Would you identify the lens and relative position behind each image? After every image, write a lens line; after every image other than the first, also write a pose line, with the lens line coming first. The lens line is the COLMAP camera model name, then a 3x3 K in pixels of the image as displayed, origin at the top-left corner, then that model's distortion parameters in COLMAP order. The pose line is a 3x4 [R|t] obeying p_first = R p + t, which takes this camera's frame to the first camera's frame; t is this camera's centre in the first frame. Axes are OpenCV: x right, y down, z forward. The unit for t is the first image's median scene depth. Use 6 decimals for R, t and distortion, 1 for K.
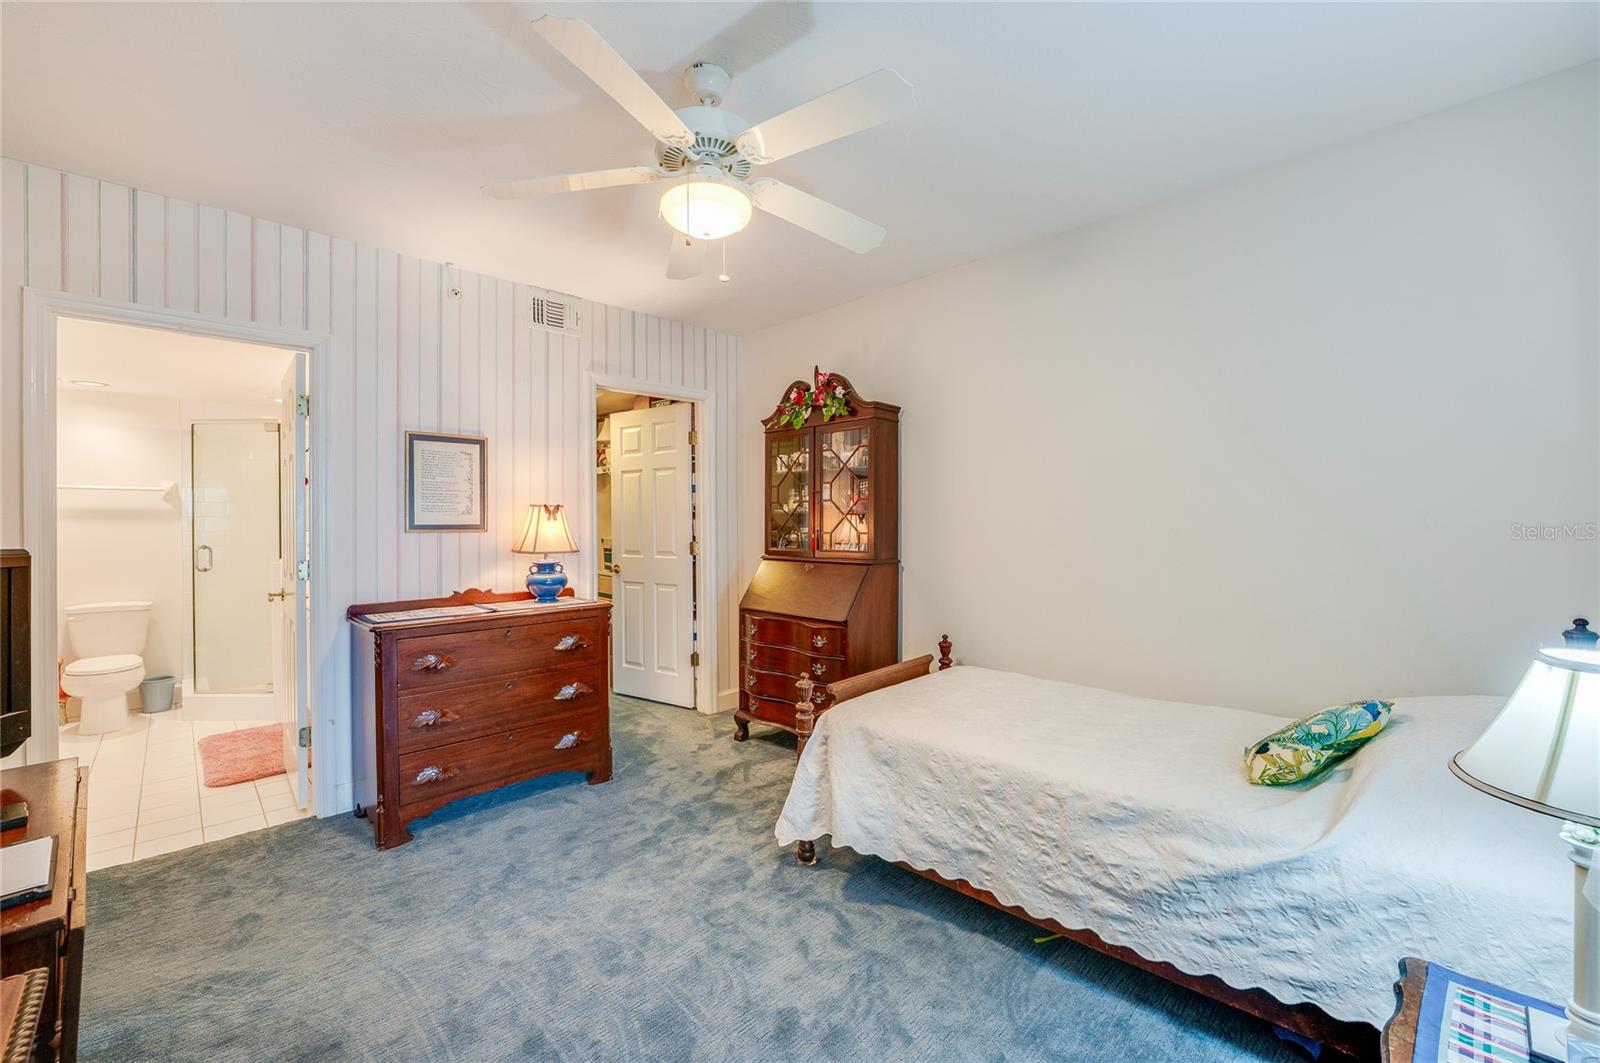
lens RADIAL K [[648.9, 0, 803.1], [0, 648.9, 534.4], [0, 0, 1]] dist [-0.002751, -0.000114]
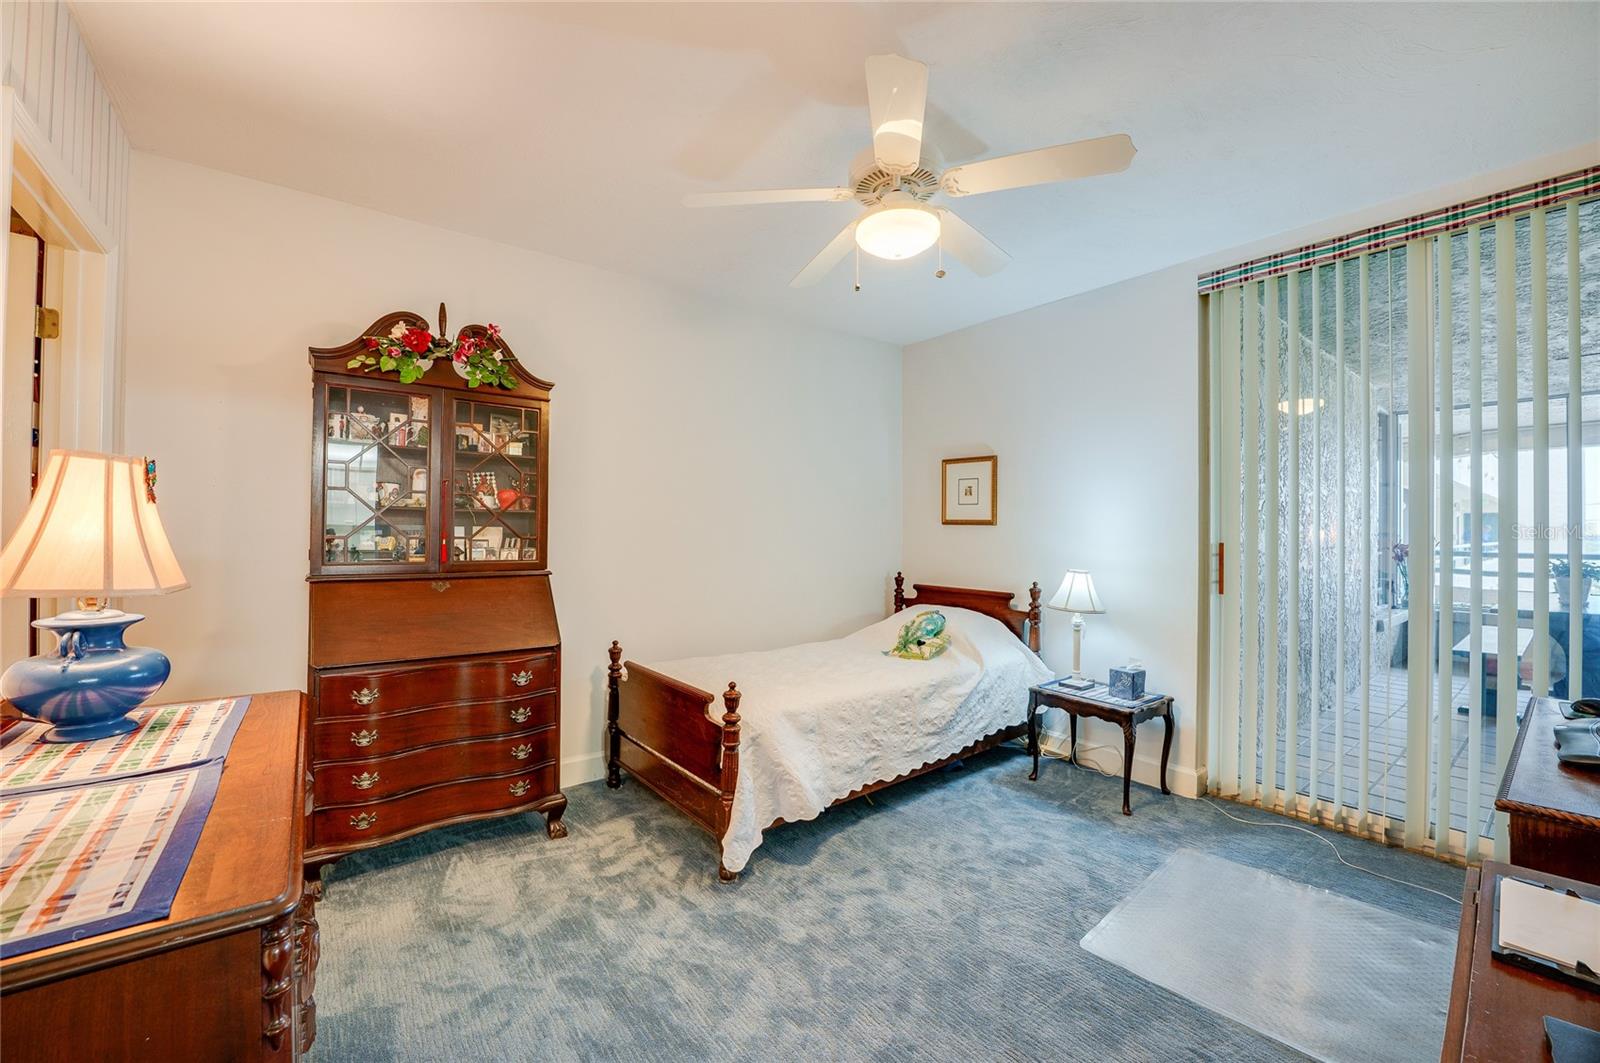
lens RADIAL K [[622.0, 0, 799.5], [0, 622.0, 543.7], [0, 0, 1]] dist [-0.001266, -0.000049]
pose [[0.148884, -0.011669, 0.988786, -1.103268], [0.009188, 0.999904, 0.010416, 0.000274], [-0.988812, 0.007534, 0.148977, 0.948791]]
